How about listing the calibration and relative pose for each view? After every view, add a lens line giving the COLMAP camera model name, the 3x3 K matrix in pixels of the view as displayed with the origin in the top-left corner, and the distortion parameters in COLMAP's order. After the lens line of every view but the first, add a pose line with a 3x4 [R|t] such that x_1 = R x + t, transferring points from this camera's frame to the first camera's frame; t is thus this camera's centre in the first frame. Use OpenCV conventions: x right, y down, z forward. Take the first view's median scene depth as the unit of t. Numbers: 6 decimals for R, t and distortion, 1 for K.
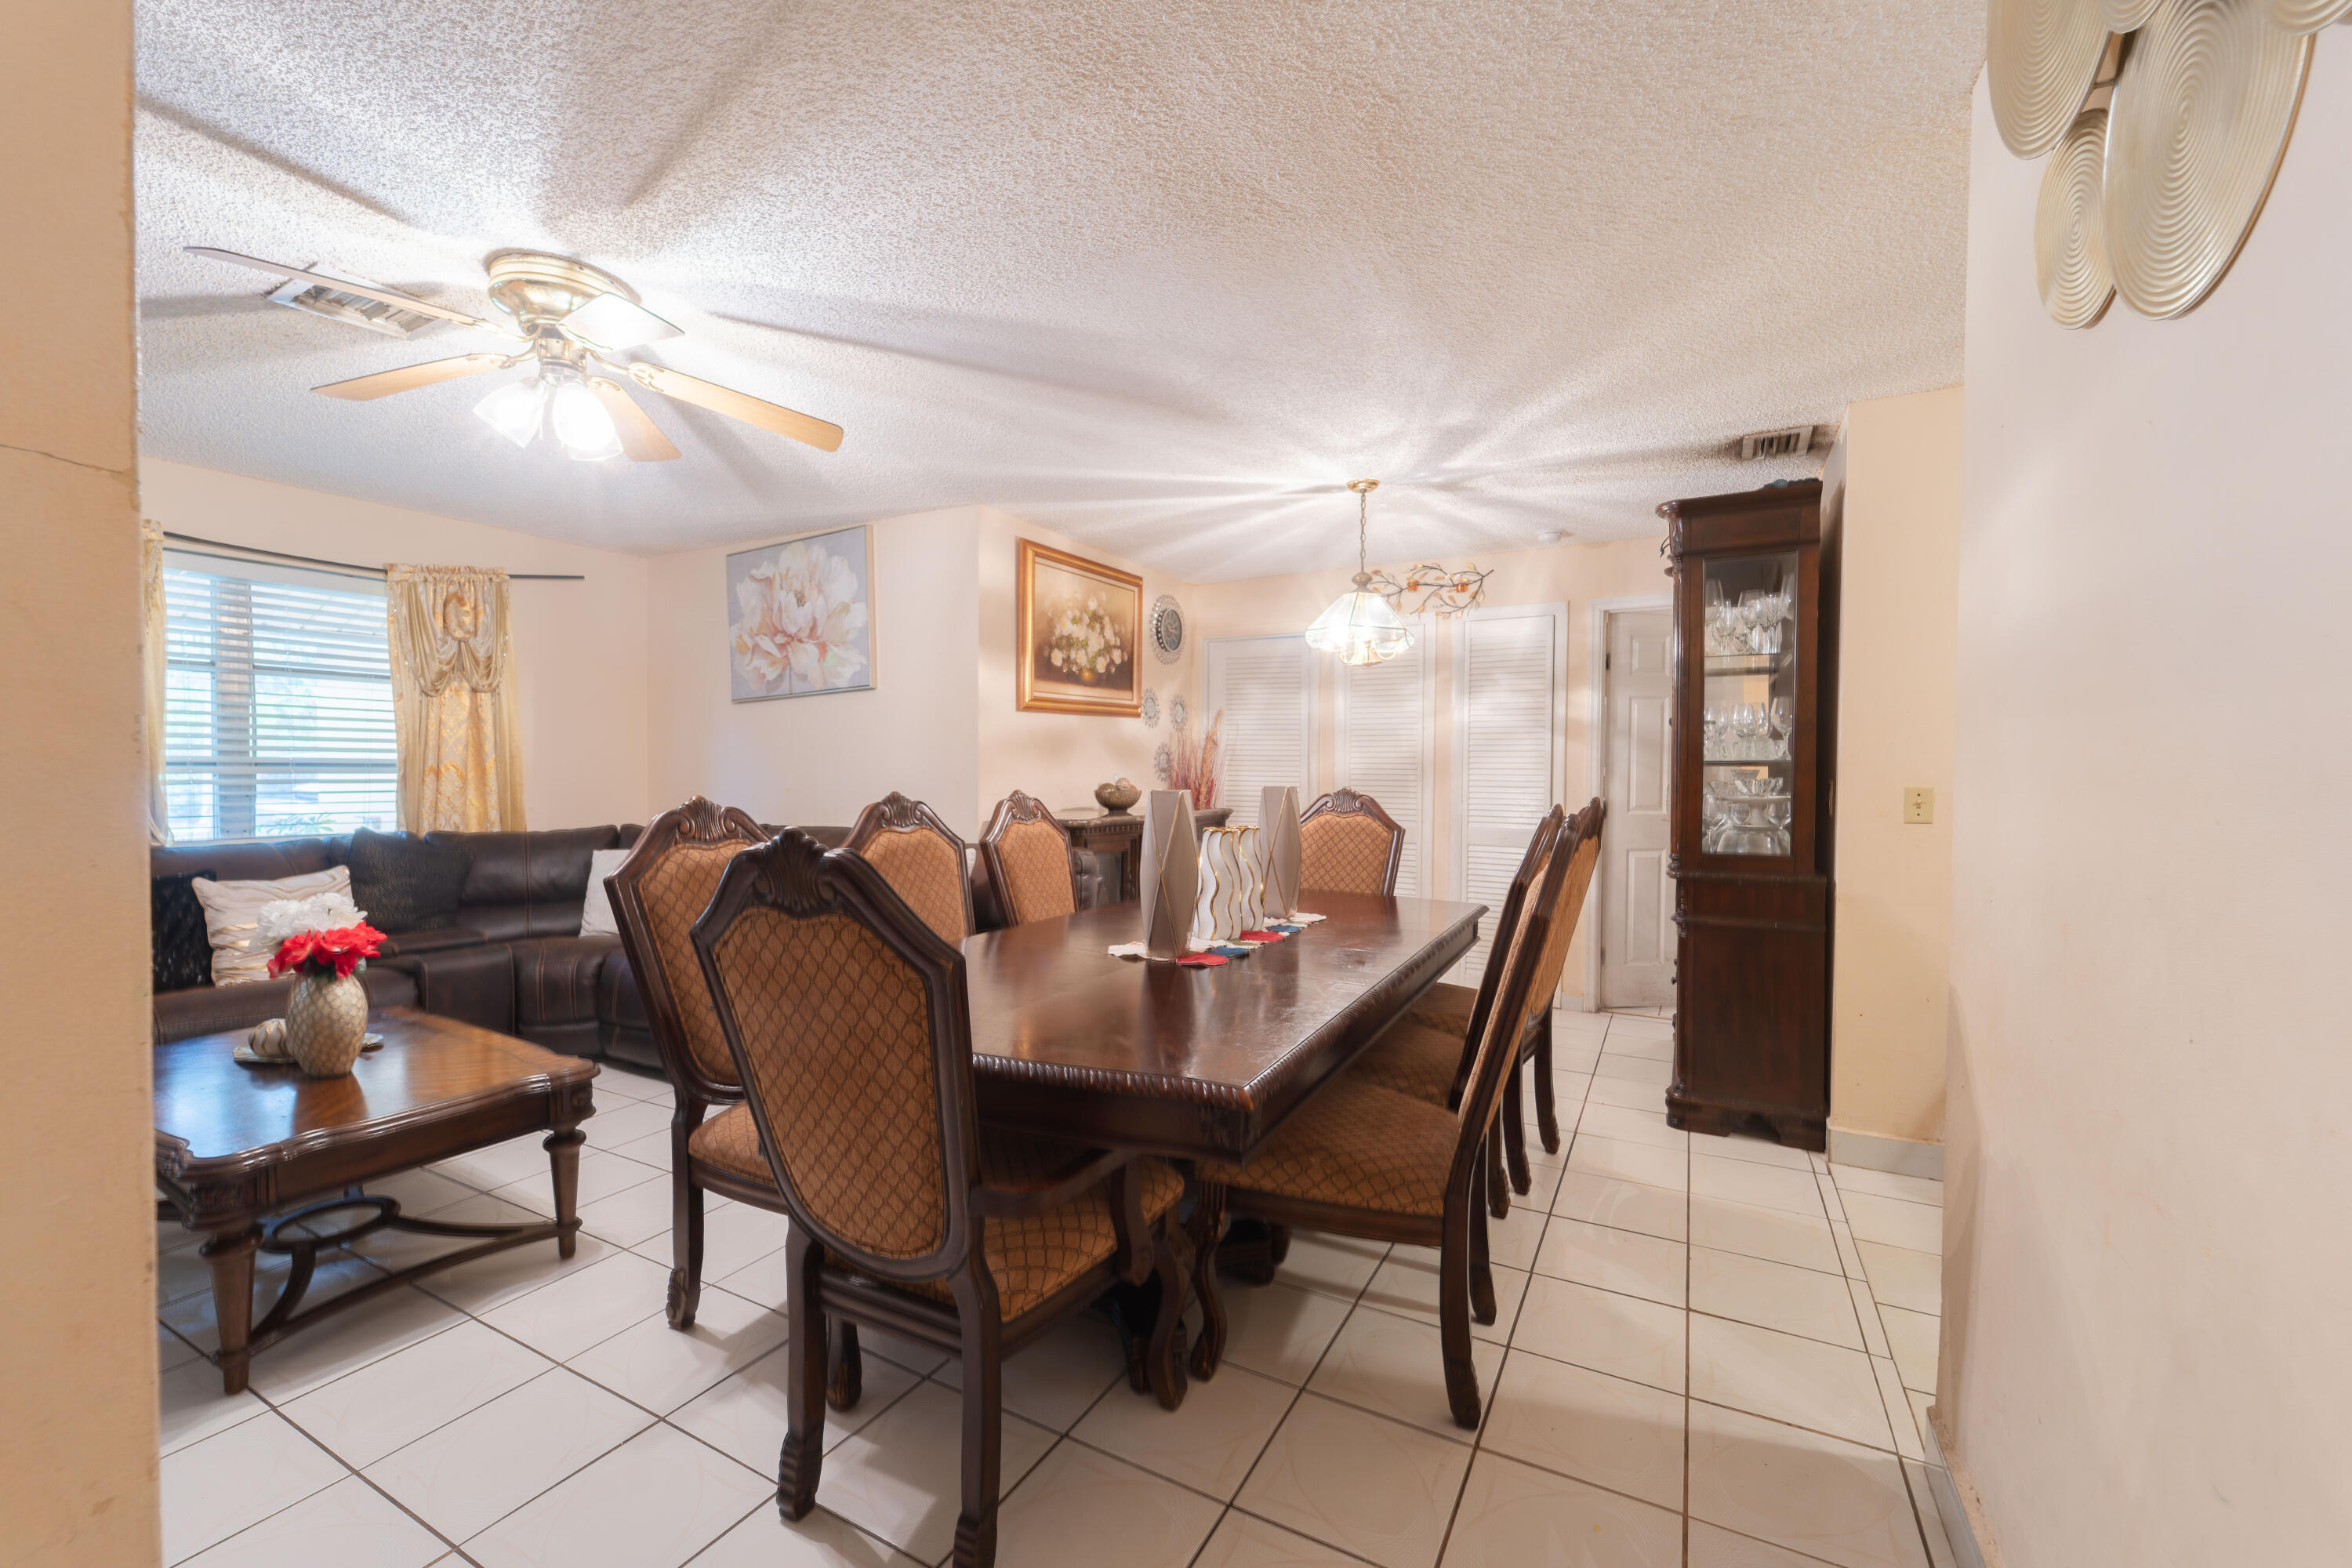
lens RADIAL K [[942.6, 0, 1185.4], [0, 942.6, 780.3], [0, 0, 1]] dist [0.004824, -0.002615]
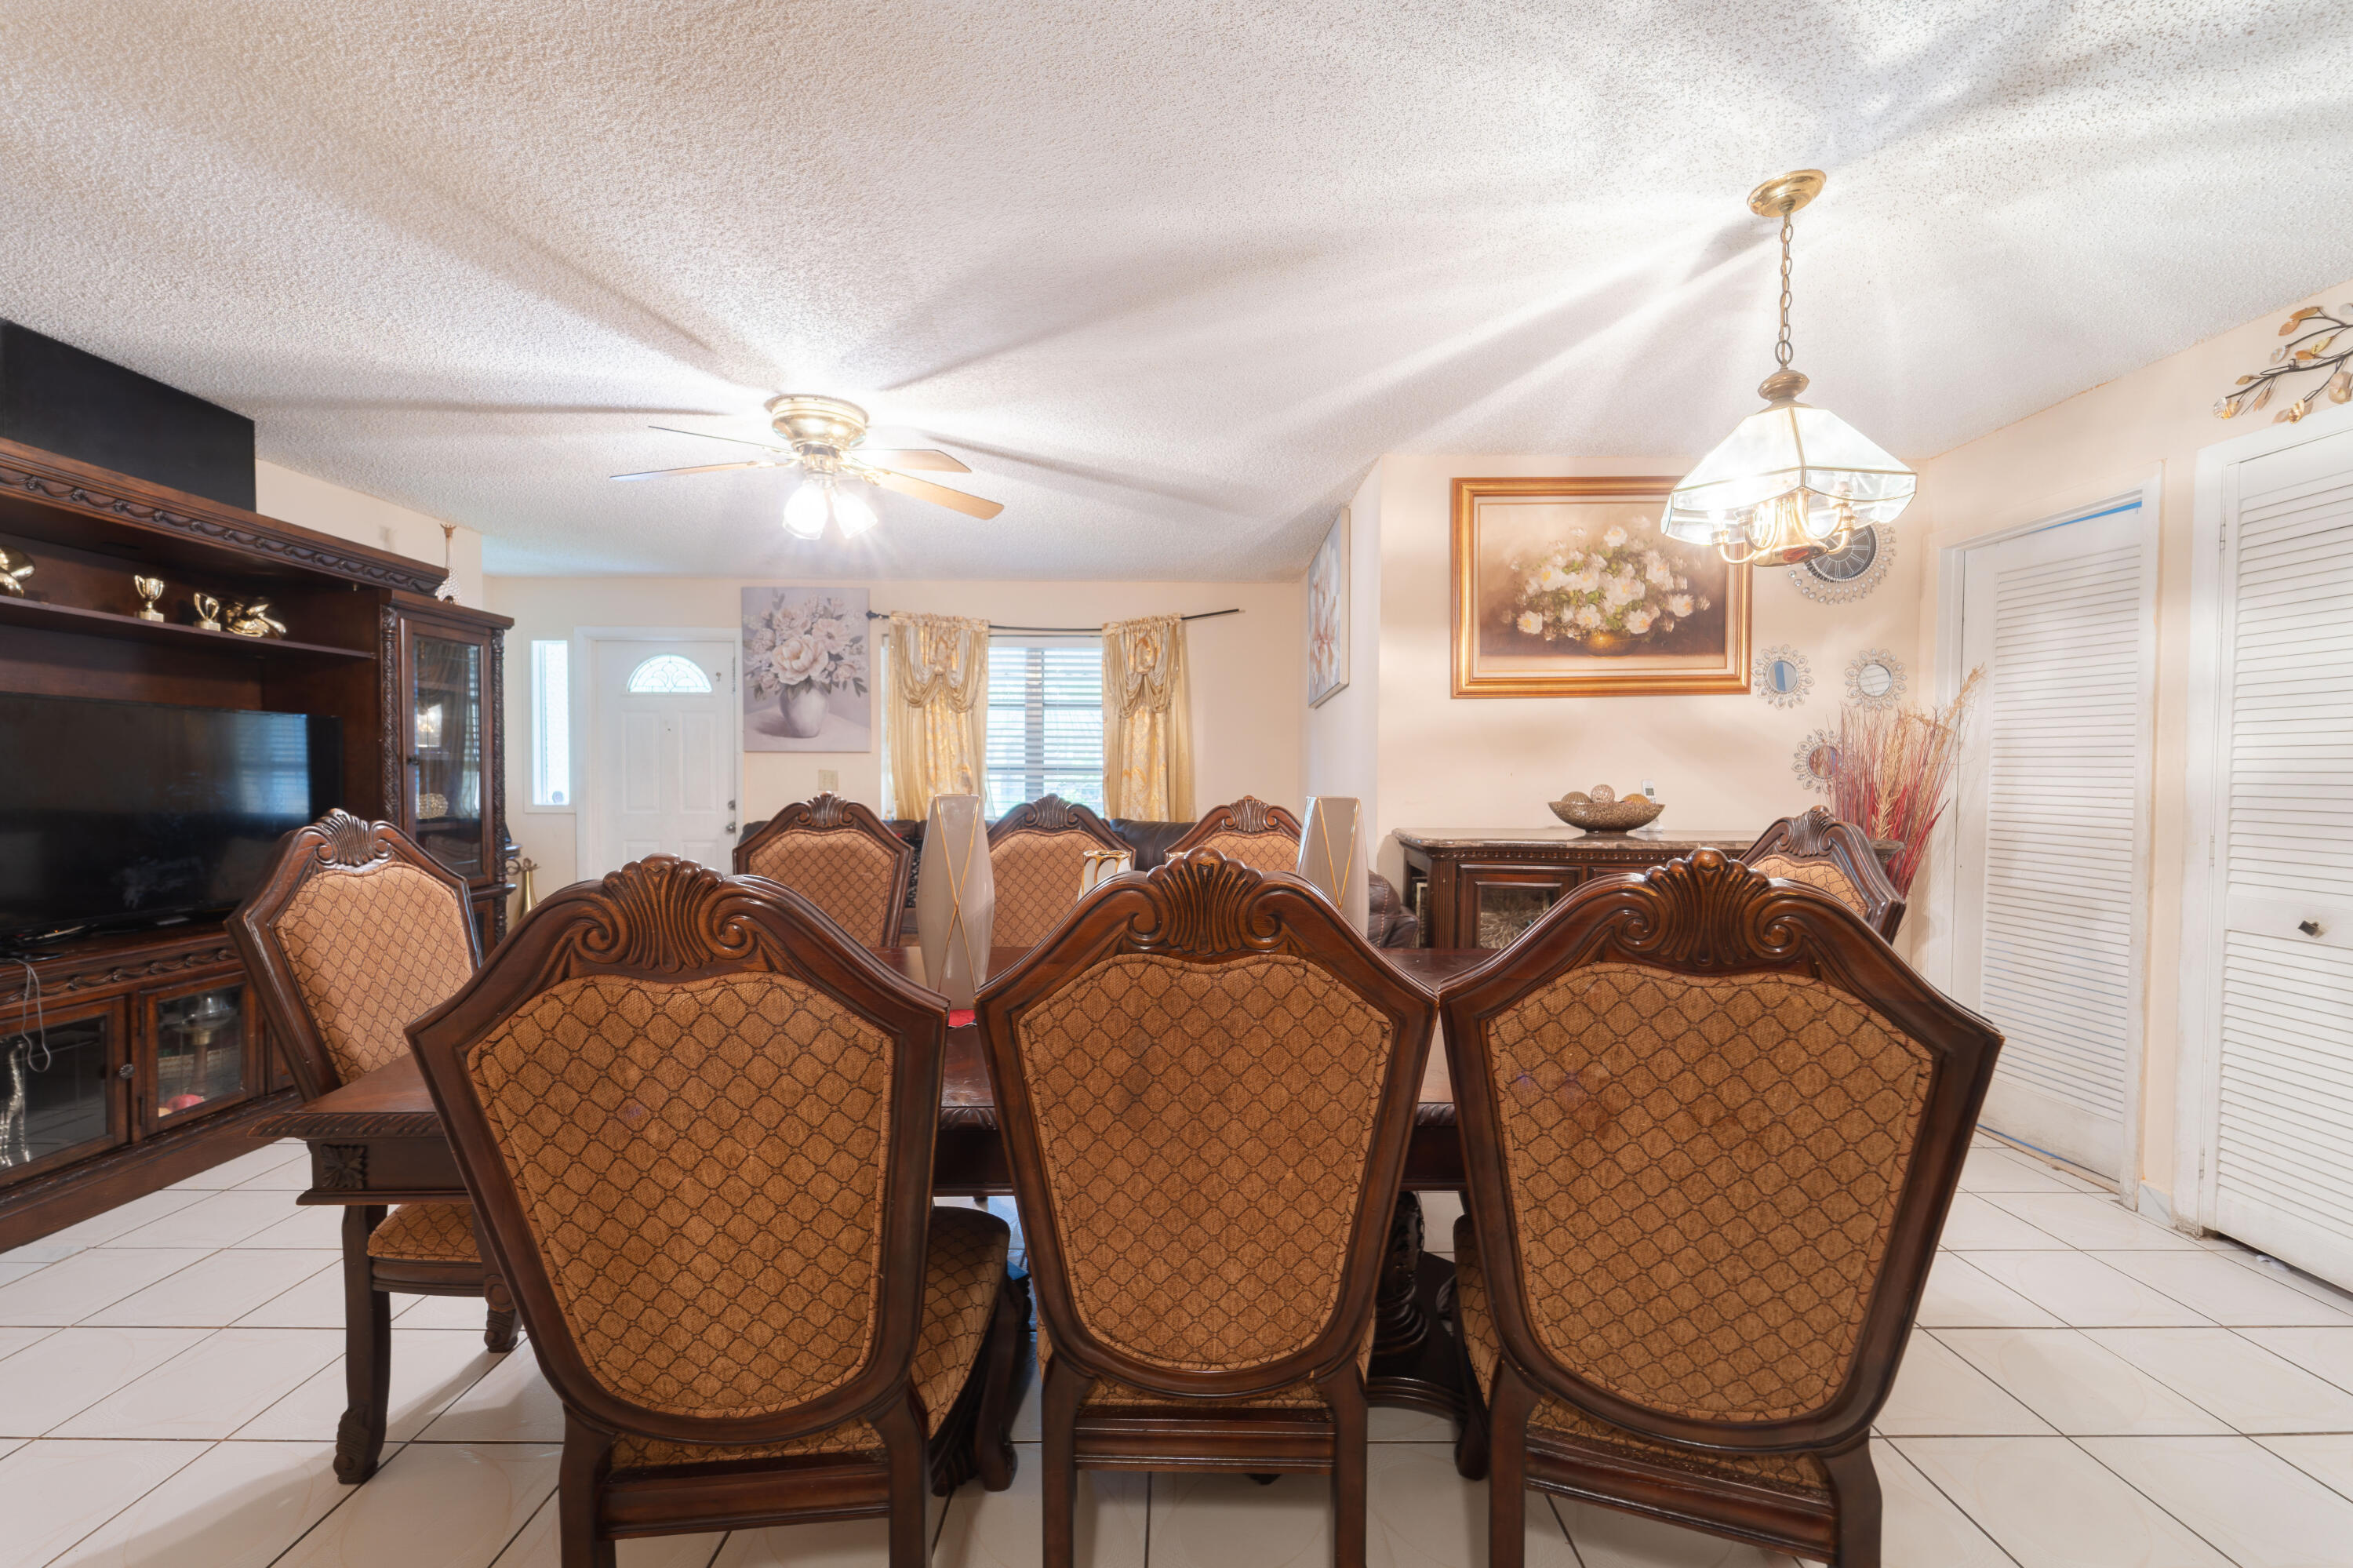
lens RADIAL K [[943.0, 0, 1182.2], [0, 943.0, 789.3], [0, 0, 1]] dist [0.004824, -0.002615]
pose [[0.480437, 0.015496, -0.876892, 0.405907], [-0.012542, 0.999863, 0.010797, -0.002915], [0.876939, 0.005811, 0.480566, 0.417367]]
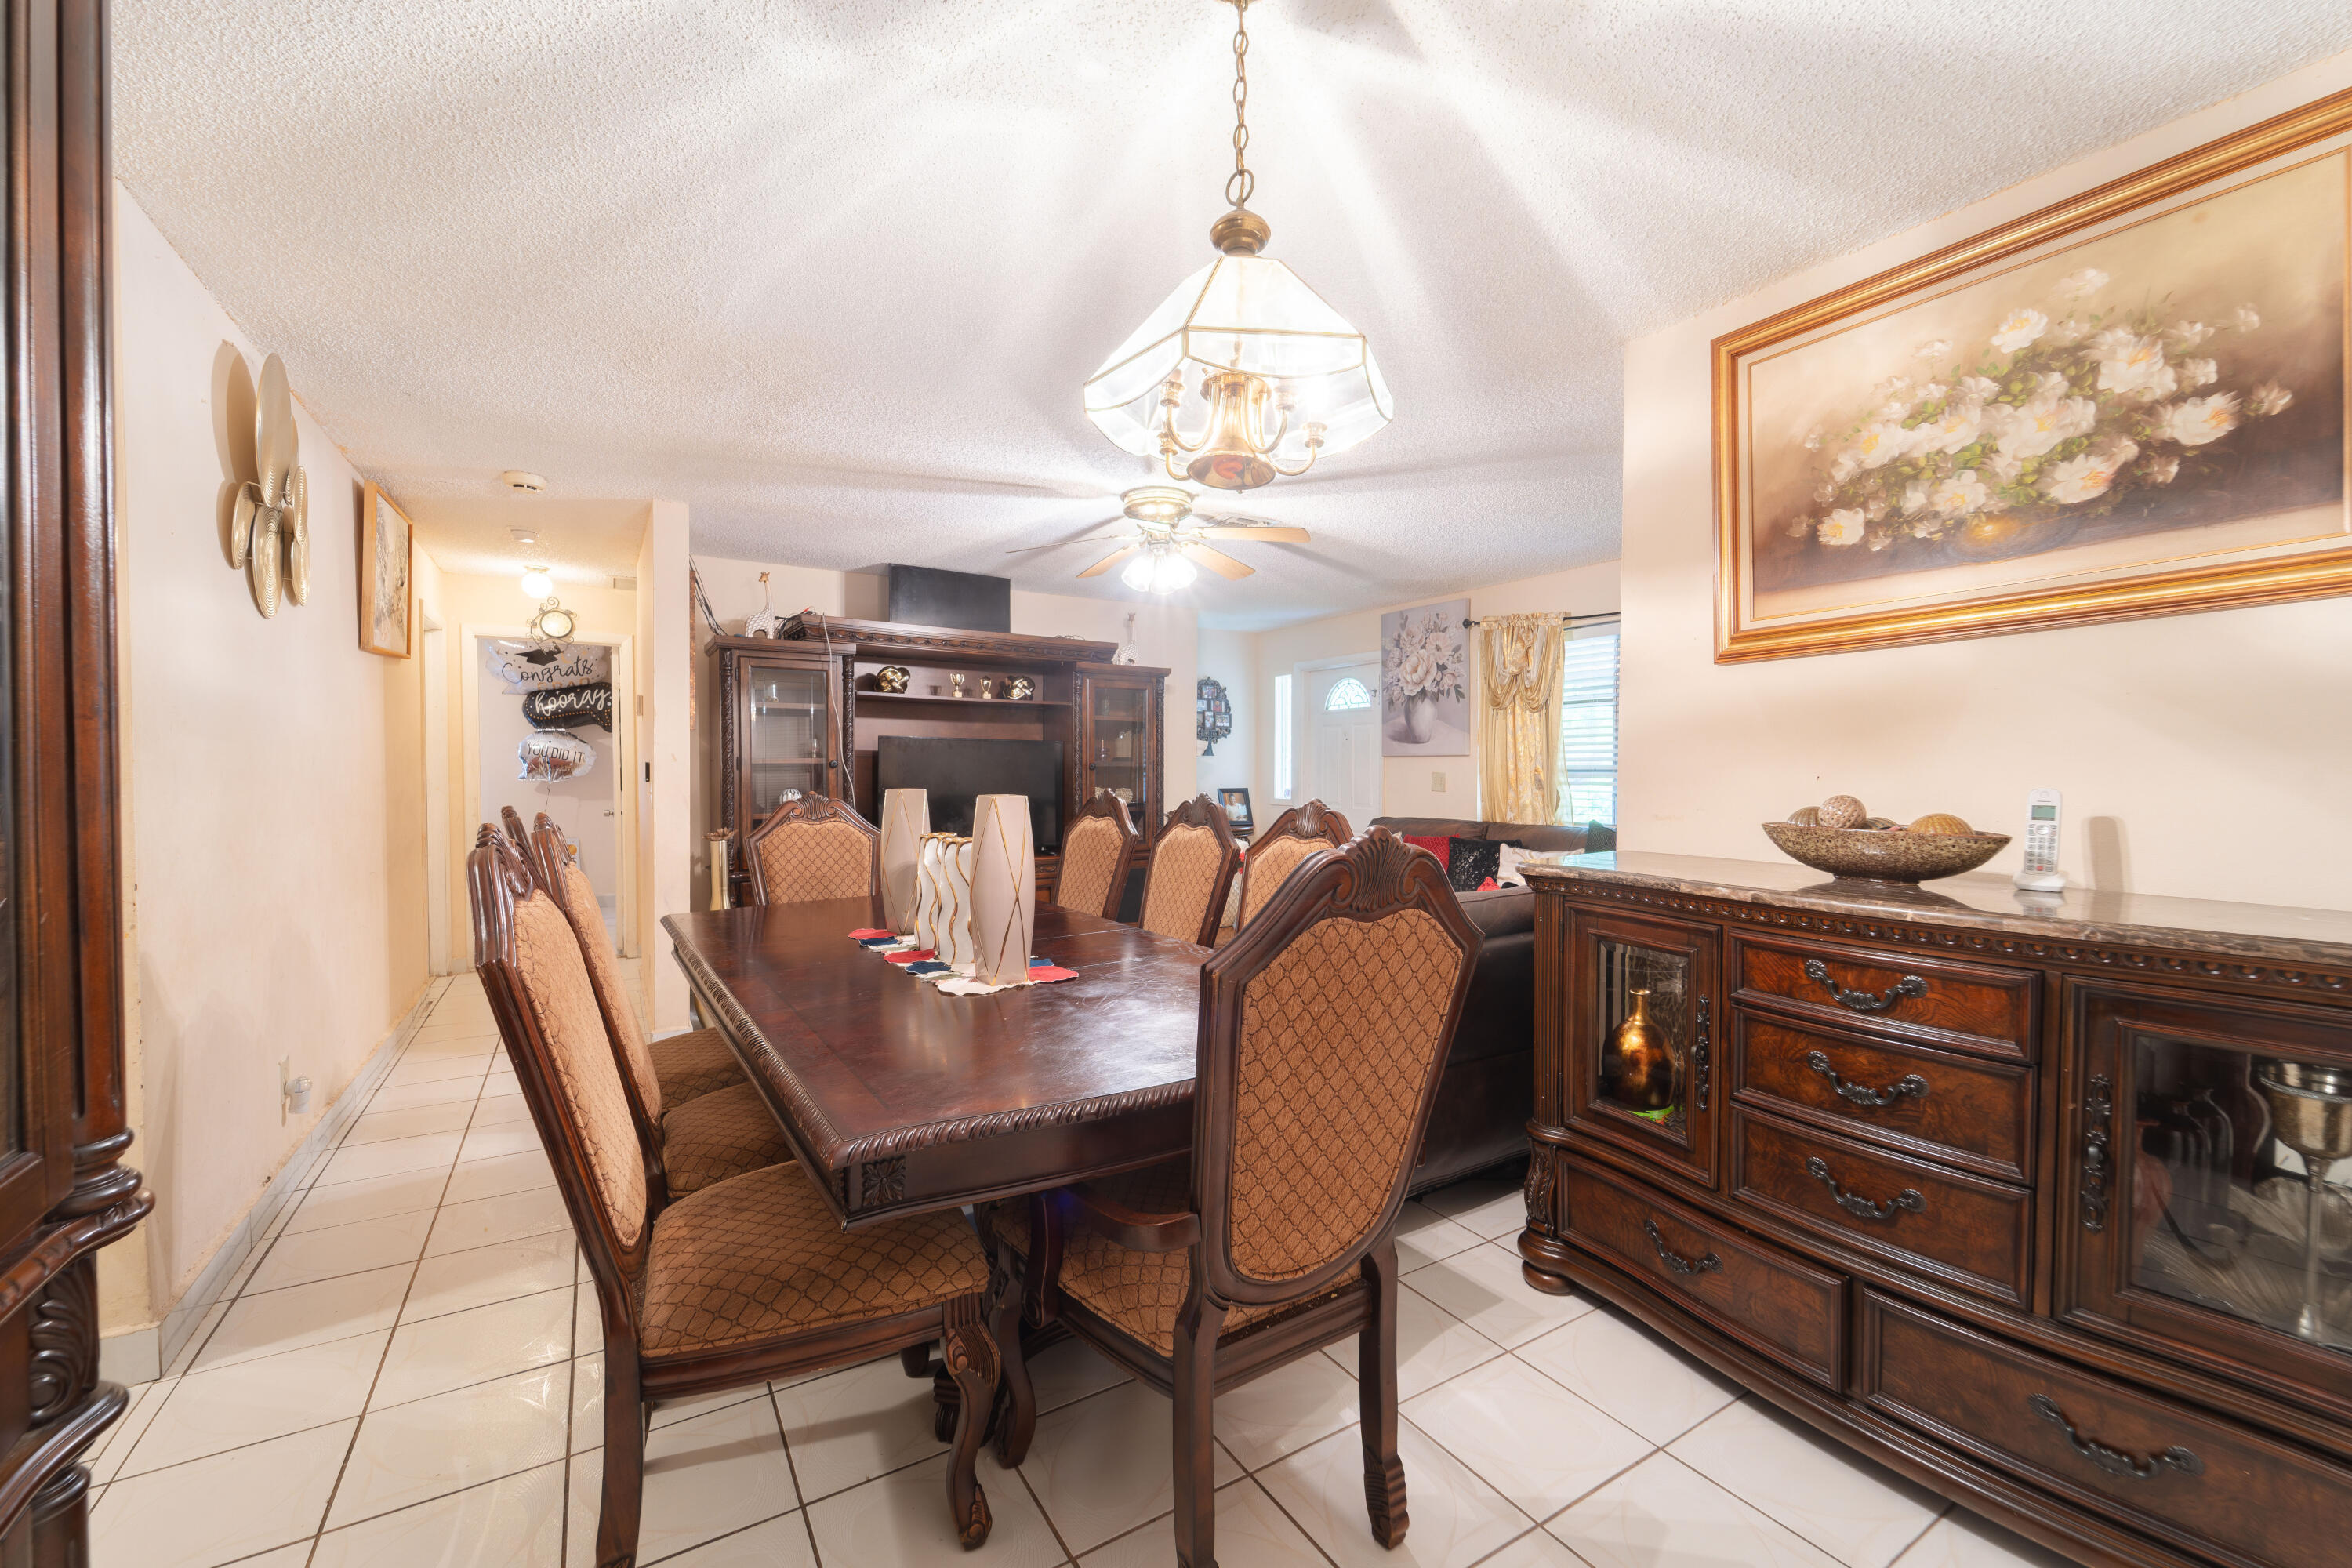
lens RADIAL K [[942.6, 0, 1190.3], [0, 942.6, 788.7], [0, 0, 1]] dist [0.004824, -0.002615]
pose [[-0.498694, 0.012367, -0.866690, 0.432614], [-0.013971, 0.999654, 0.022303, -0.011301], [0.866666, 0.023231, -0.498348, 1.000333]]
